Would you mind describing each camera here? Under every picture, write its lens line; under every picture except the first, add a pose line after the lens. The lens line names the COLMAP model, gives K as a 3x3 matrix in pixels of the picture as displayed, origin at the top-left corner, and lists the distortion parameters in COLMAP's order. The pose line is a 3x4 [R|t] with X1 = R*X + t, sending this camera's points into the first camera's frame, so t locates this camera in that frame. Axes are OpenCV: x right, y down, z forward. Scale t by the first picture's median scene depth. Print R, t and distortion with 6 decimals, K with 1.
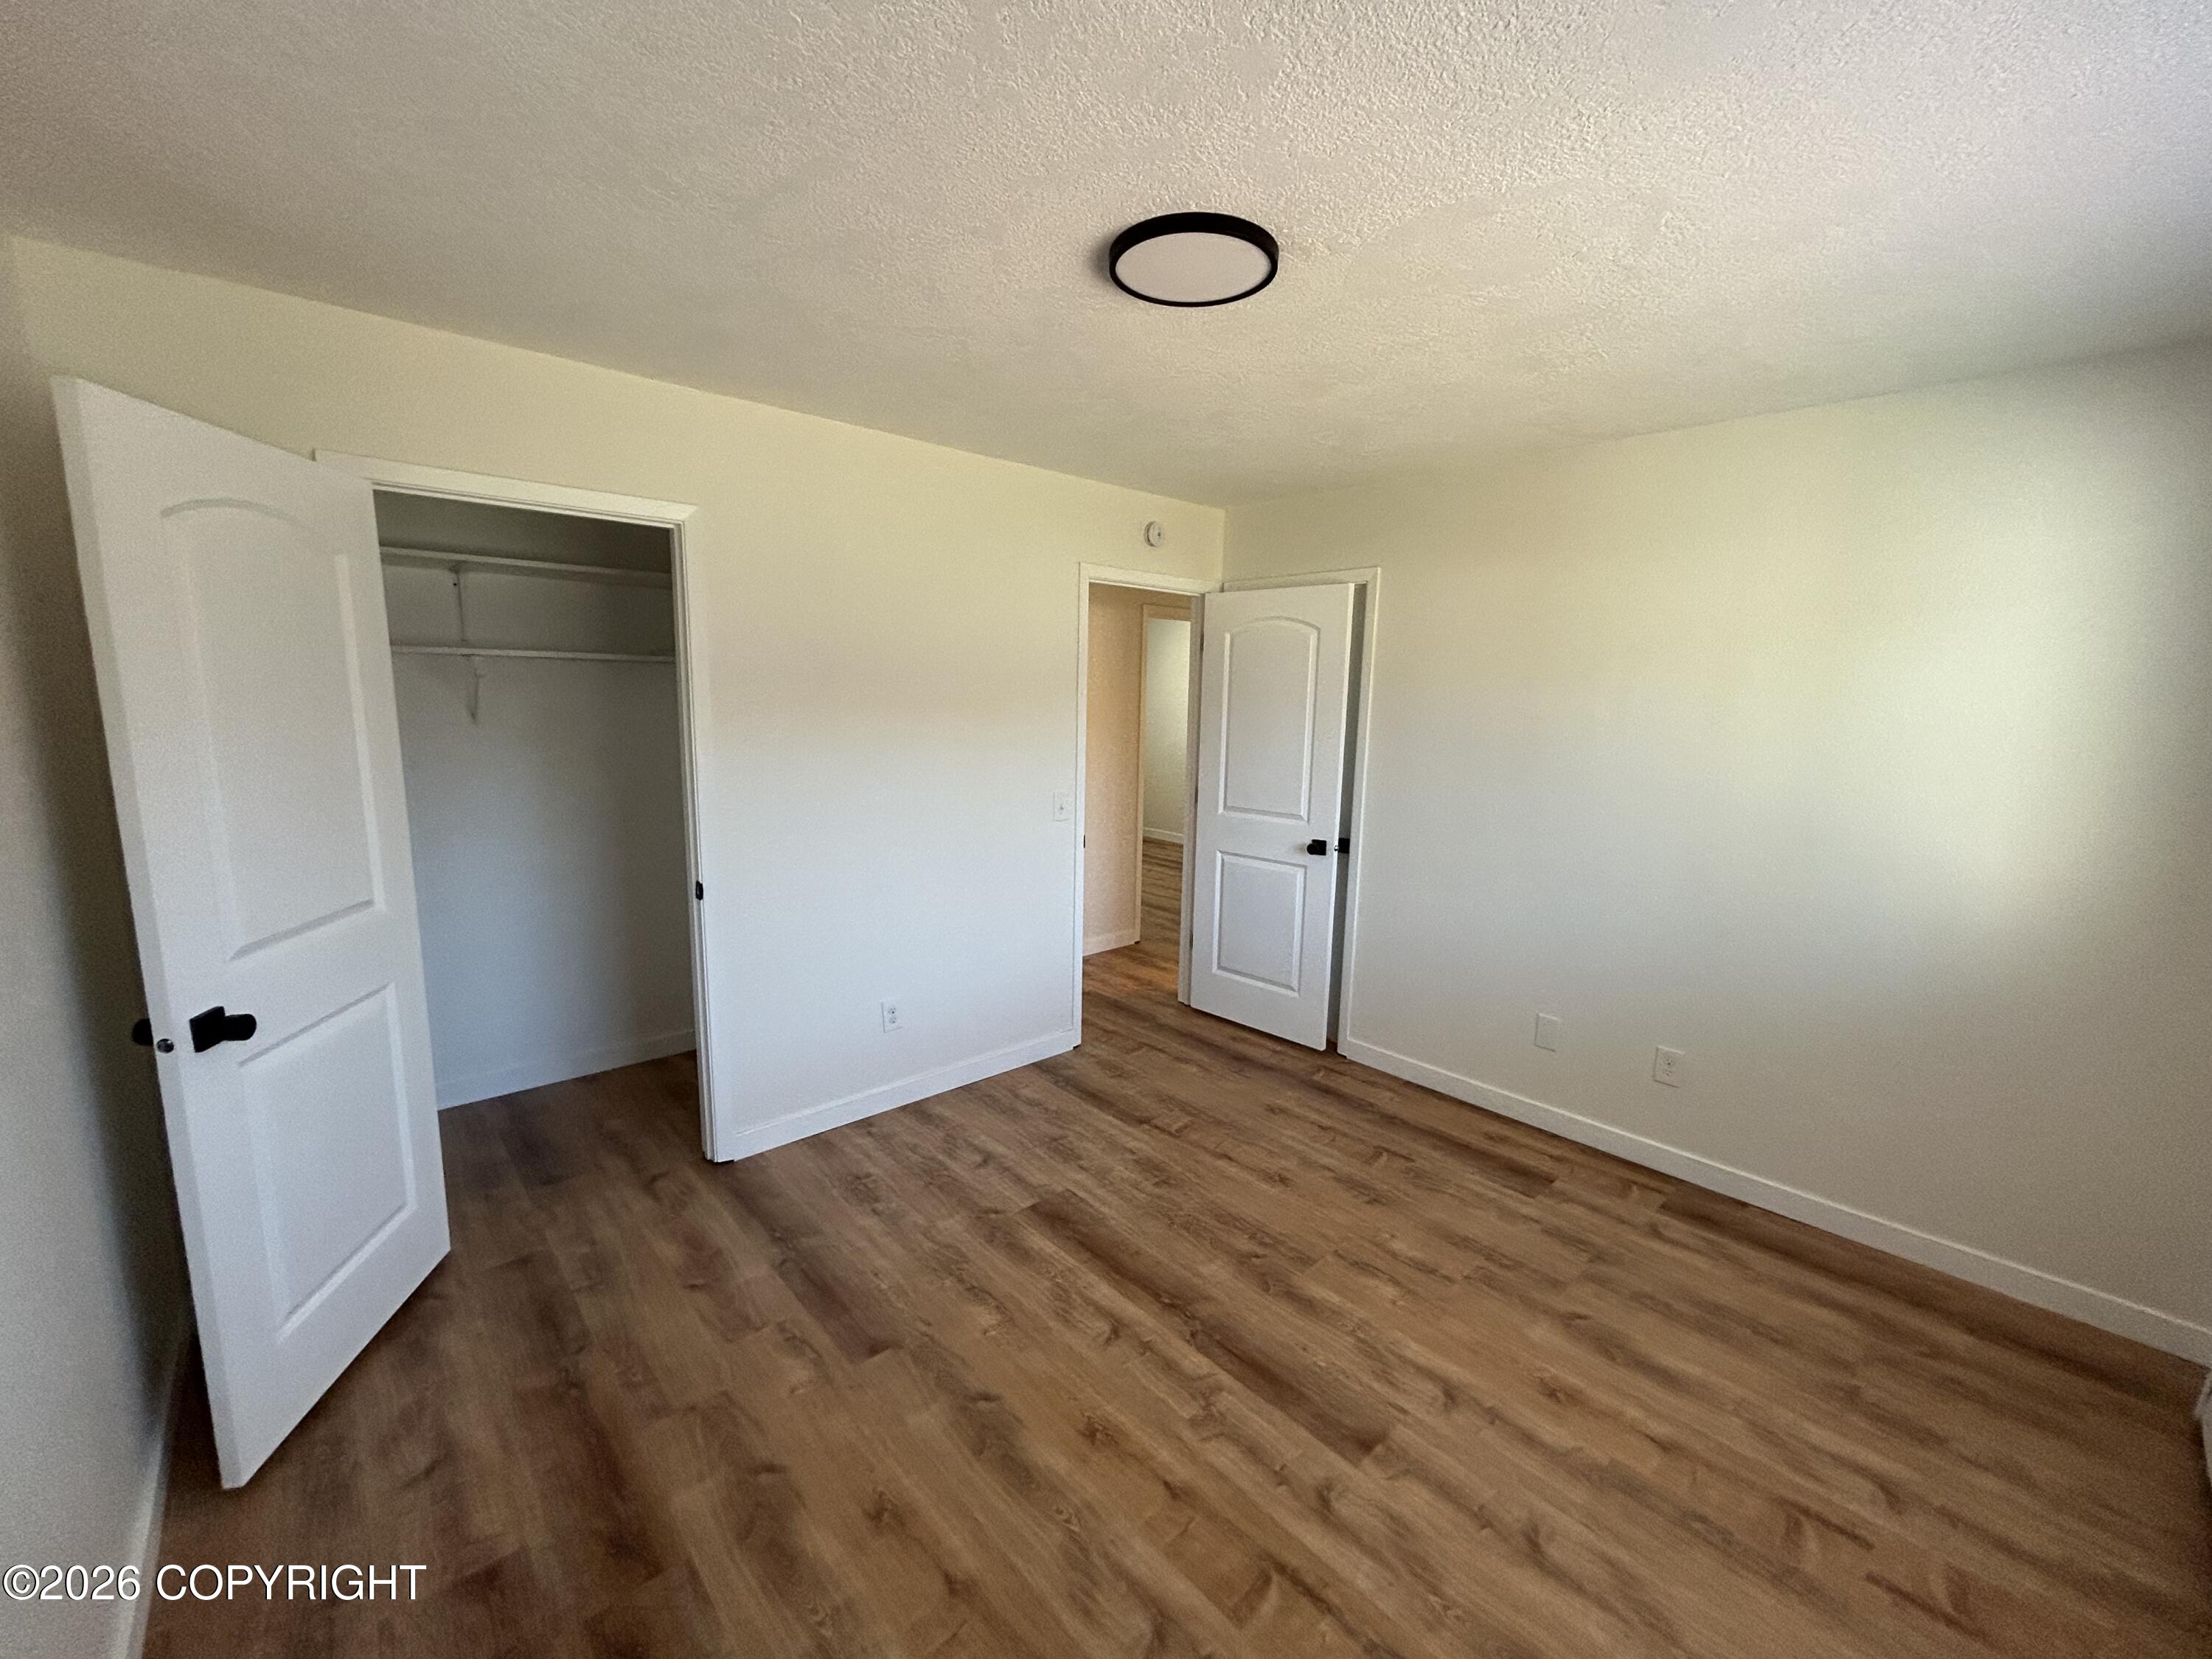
lens RADIAL K [[888.1, 0, 1109.5], [0, 888.1, 834.1], [0, 0, 1]] dist [-0.007818, 0.001723]
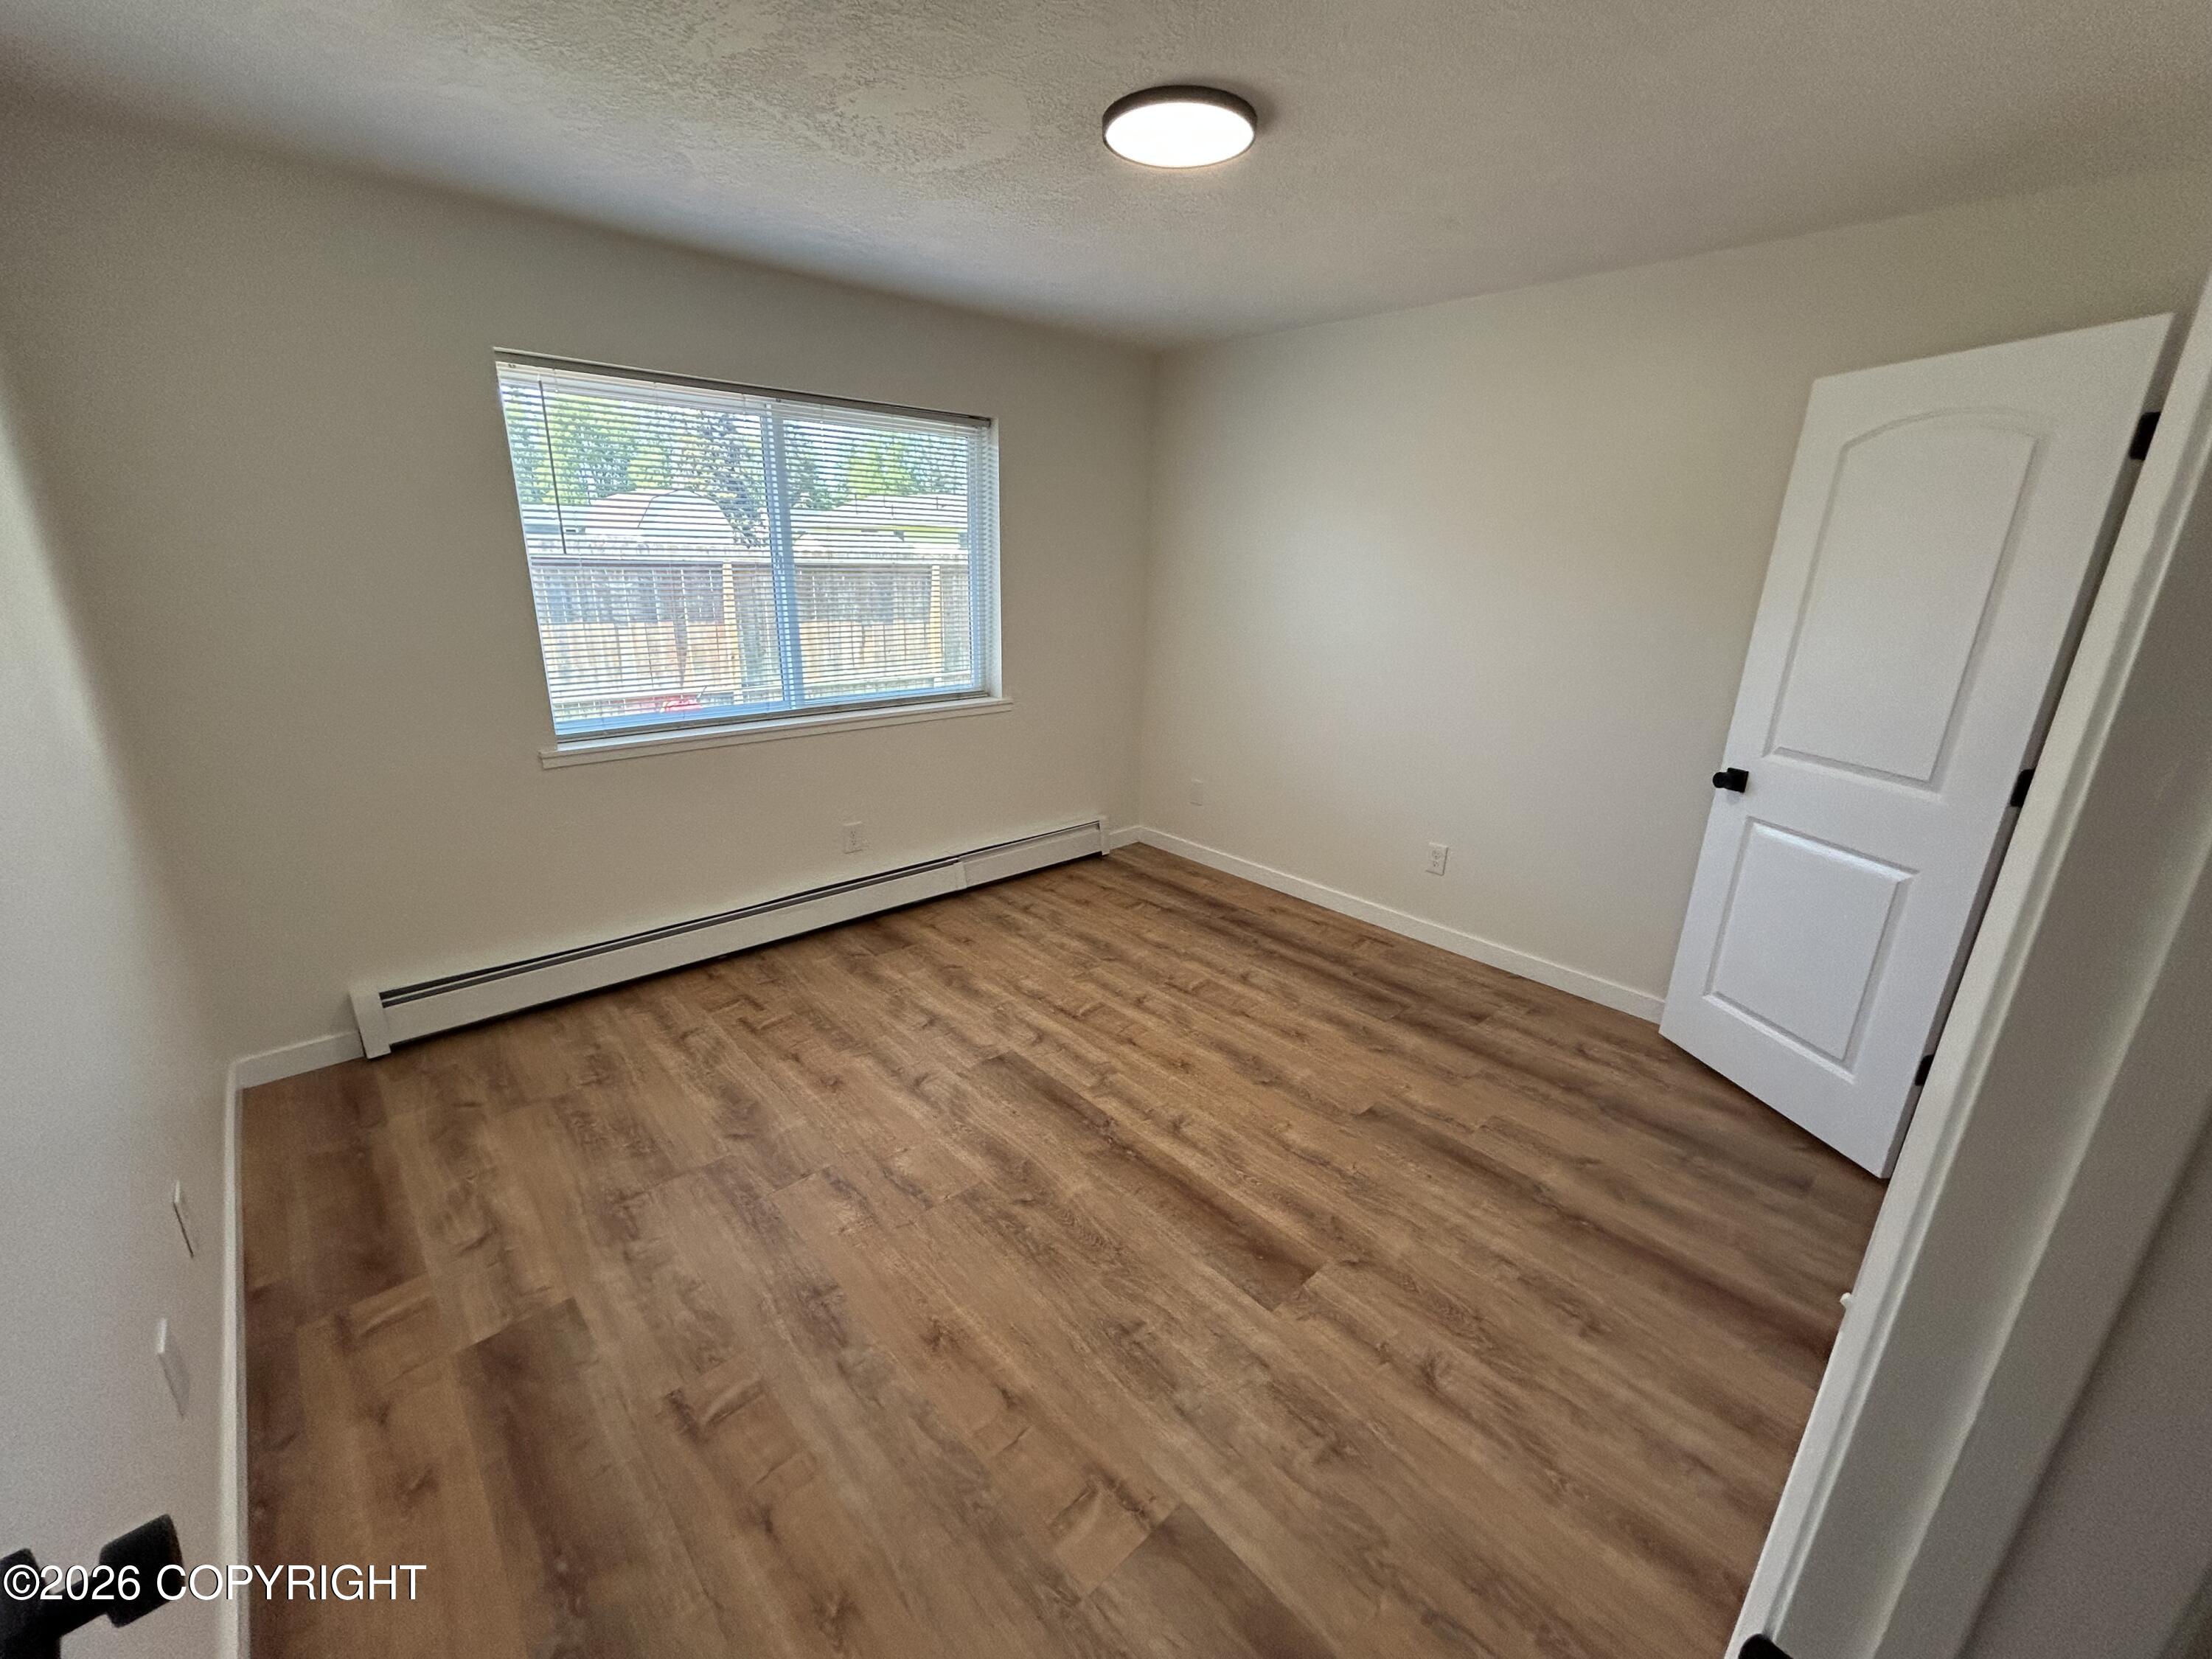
lens RADIAL K [[888.1, 0, 1082.7], [0, 888.1, 824.9], [0, 0, 1]] dist [-0.007818, 0.001723]
pose [[-0.998912, -0.046600, 0.002011, 0.132796], [-0.040790, 0.893646, 0.446915, -0.266734], [-0.022623, 0.446346, -0.894574, 1.729728]]
